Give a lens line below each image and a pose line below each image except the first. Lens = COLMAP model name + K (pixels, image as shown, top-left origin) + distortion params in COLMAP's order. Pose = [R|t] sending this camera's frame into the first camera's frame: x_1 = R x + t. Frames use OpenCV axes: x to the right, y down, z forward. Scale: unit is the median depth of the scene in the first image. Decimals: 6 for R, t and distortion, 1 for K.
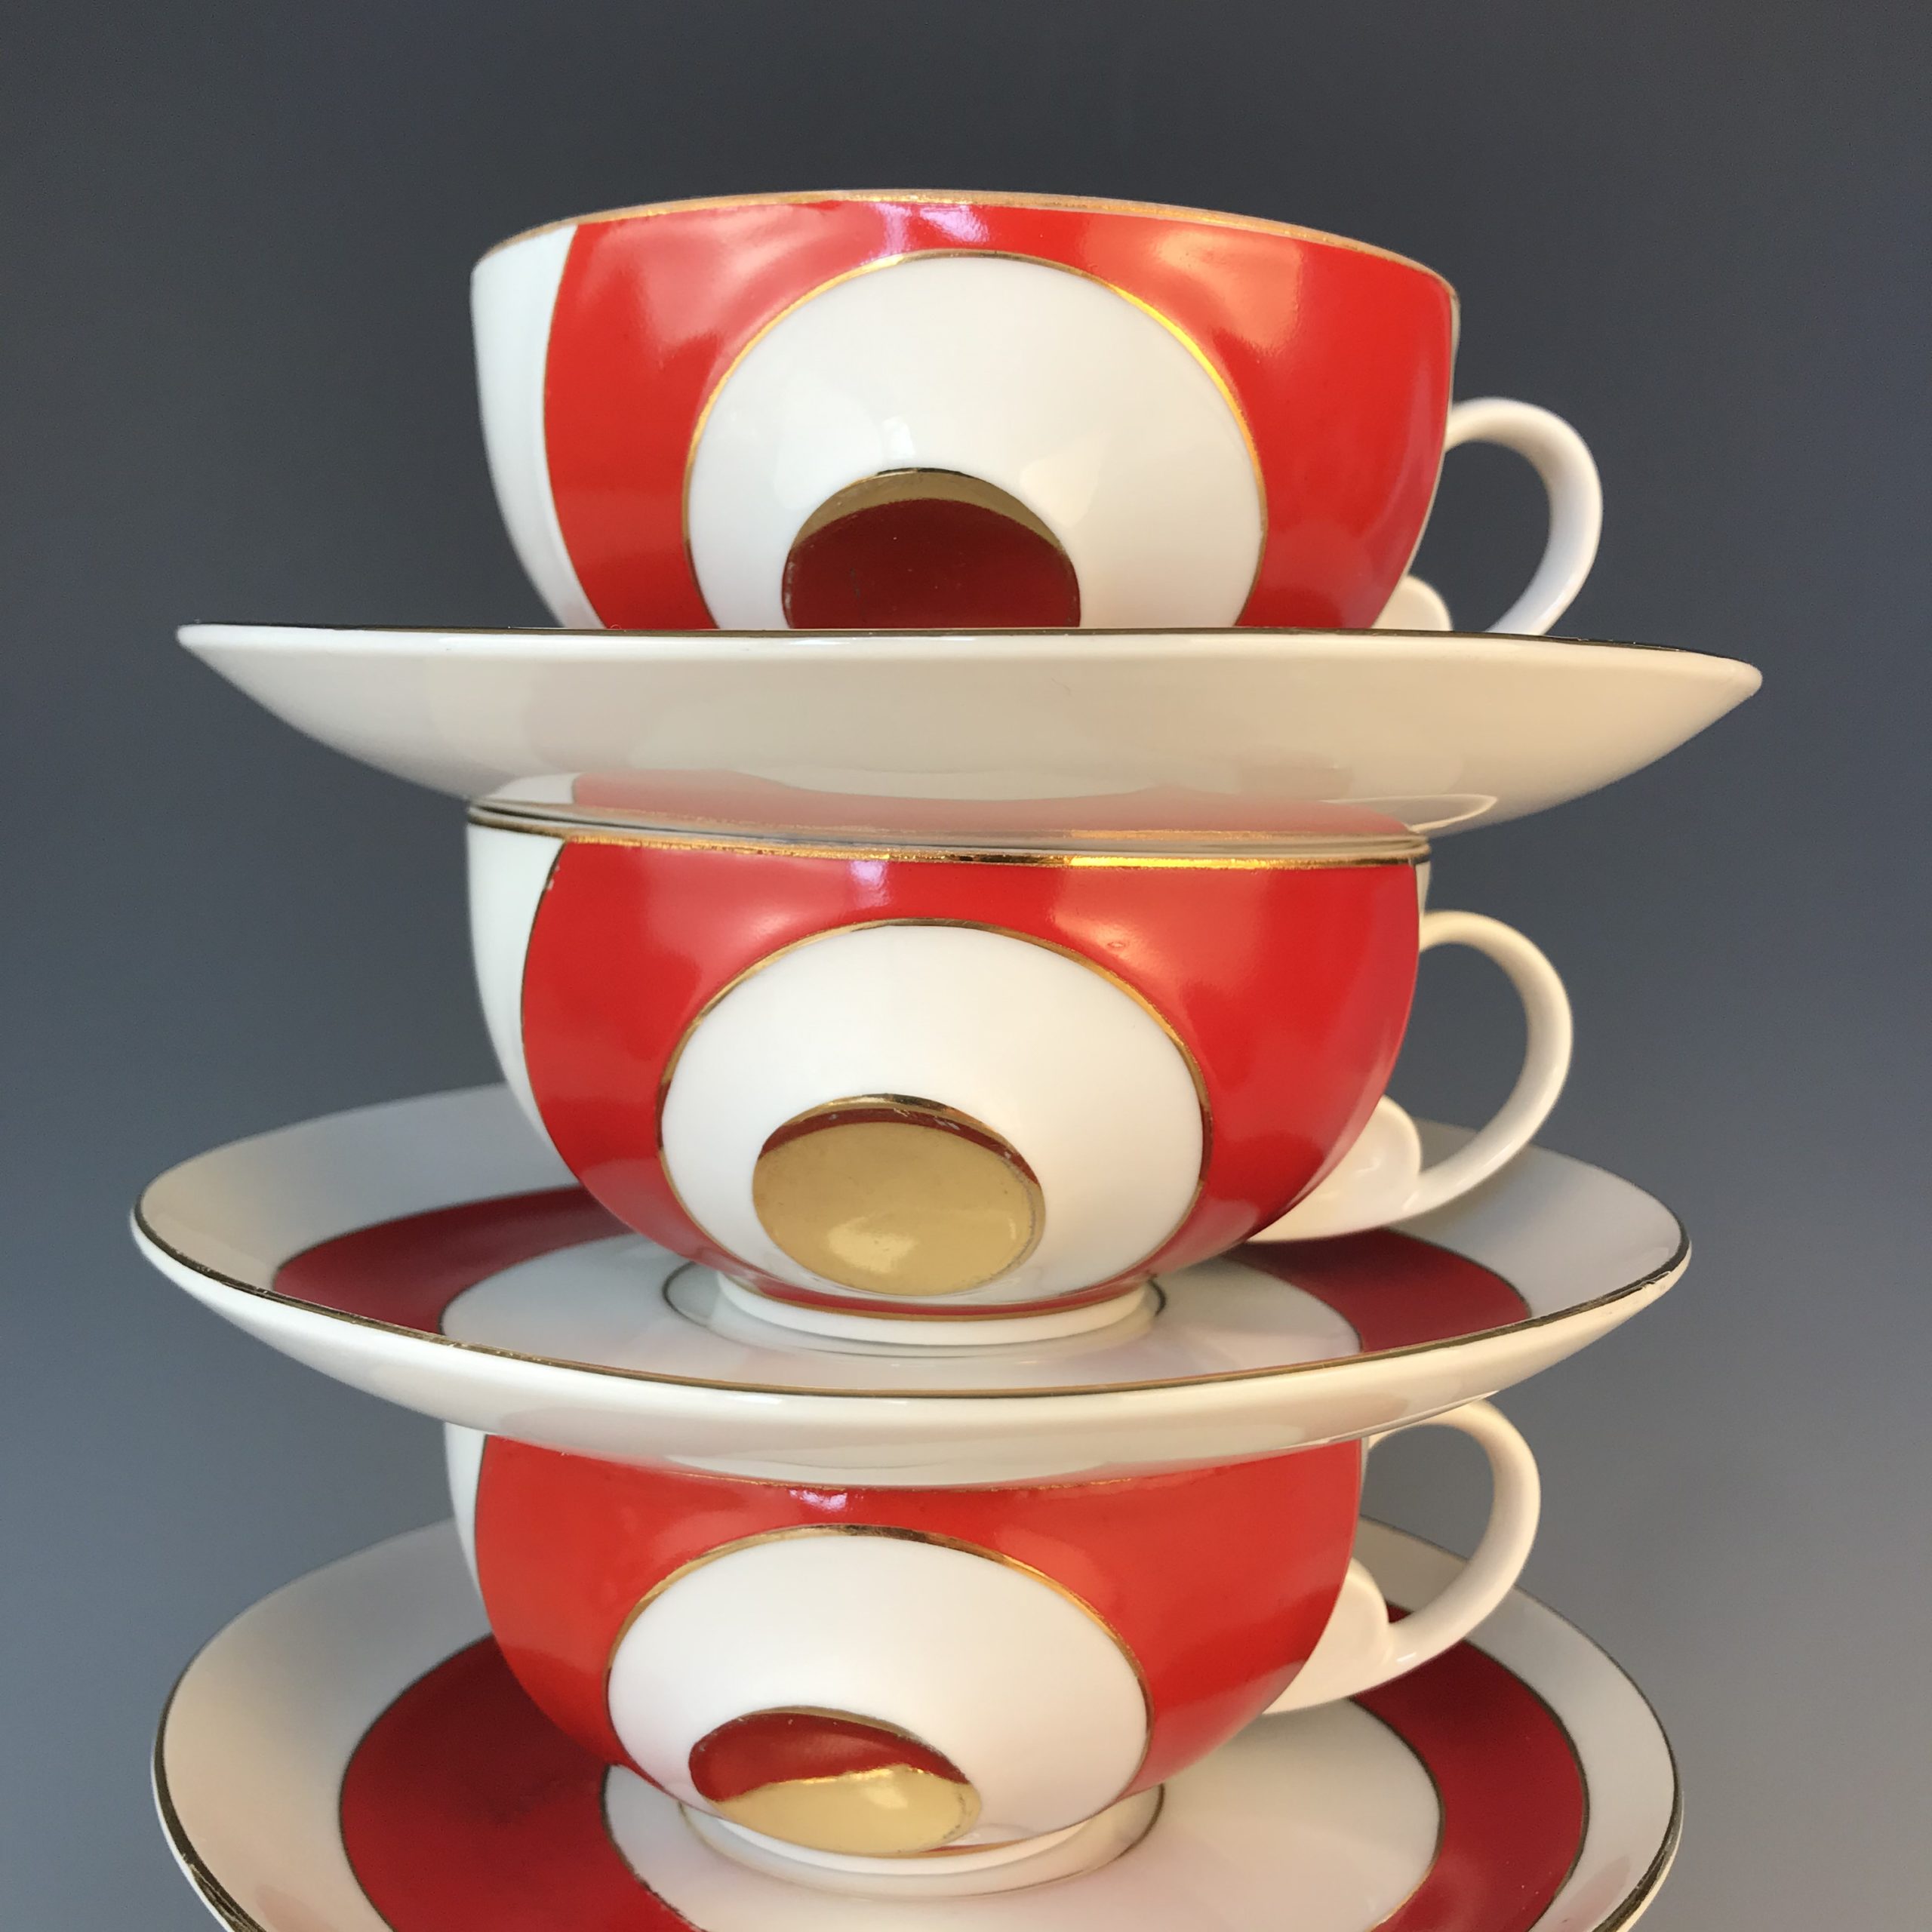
lens RADIAL K [[2153.2, 0, 1007.1], [0, 2153.2, 965.1], [0, 0, 1]] dist [-0.000215, -0.061340]
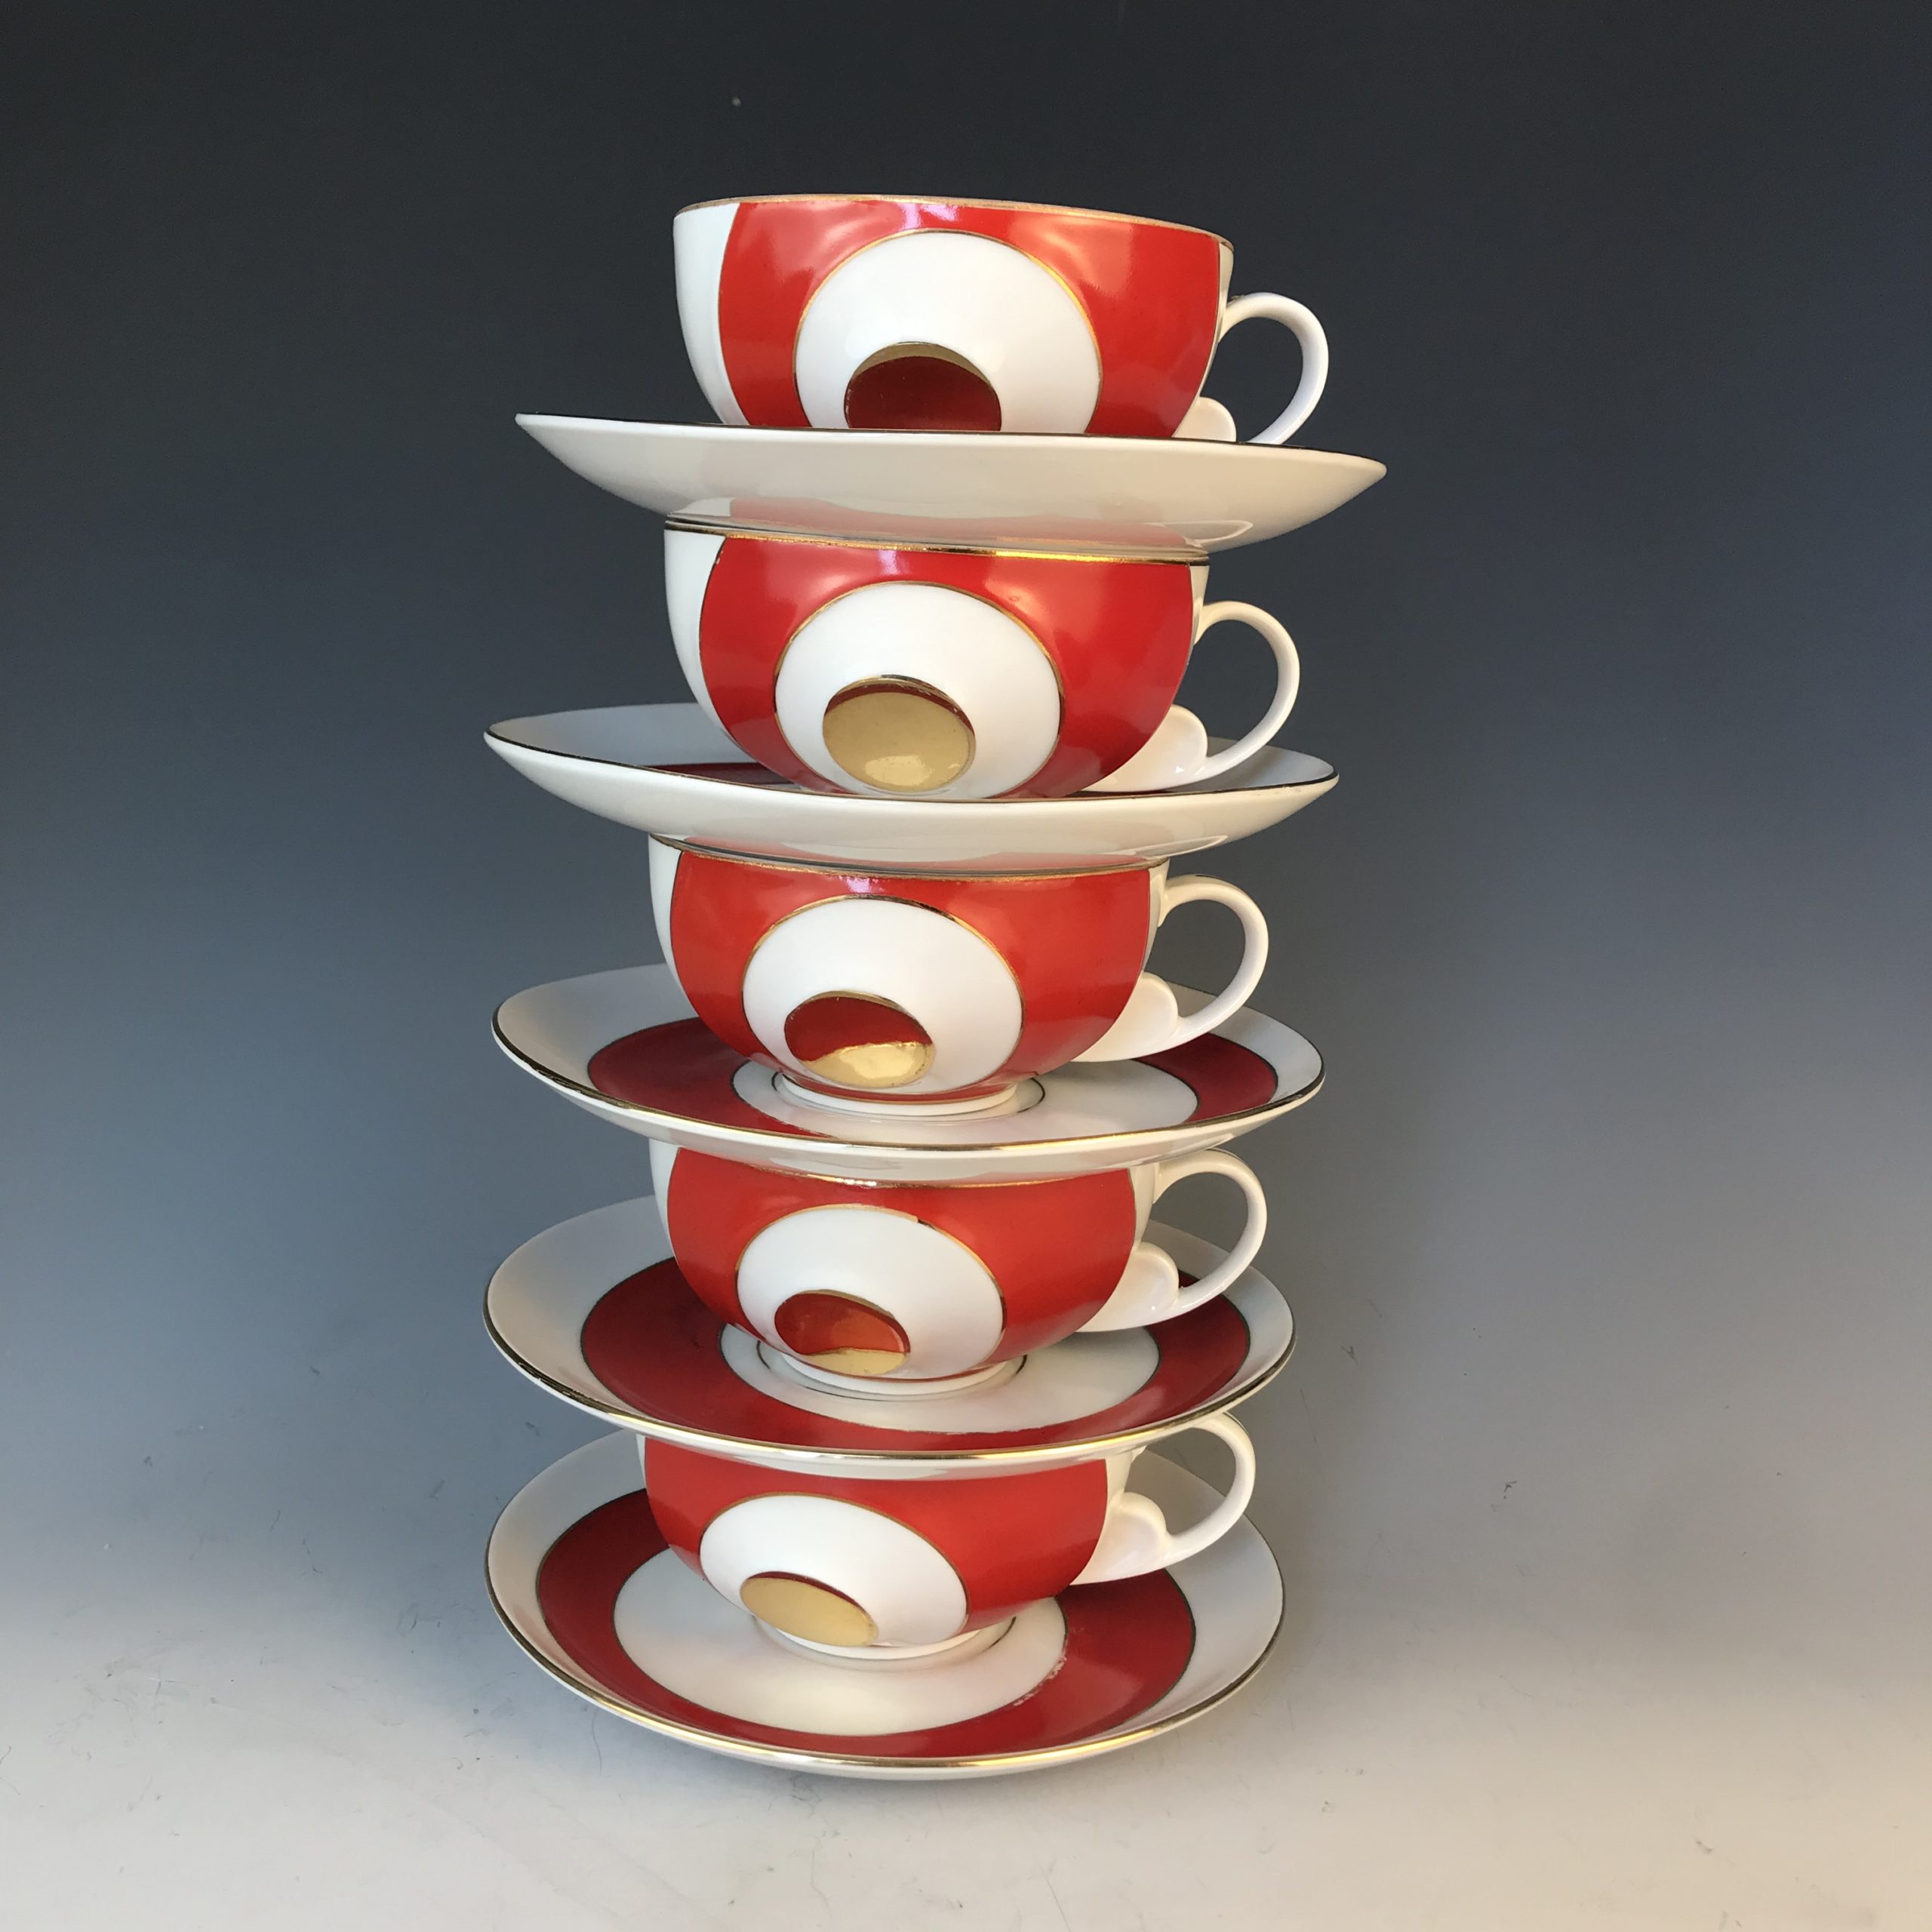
lens RADIAL K [[2153.2, 0, 1007.1], [0, 2153.2, 965.1], [0, 0, 1]] dist [-0.000215, -0.061340]
pose [[0.999551, 0.028089, -0.010459, 0.071311], [-0.026894, 0.994550, 0.100733, 0.118822], [0.013232, -0.100406, 0.994859, -0.912776]]
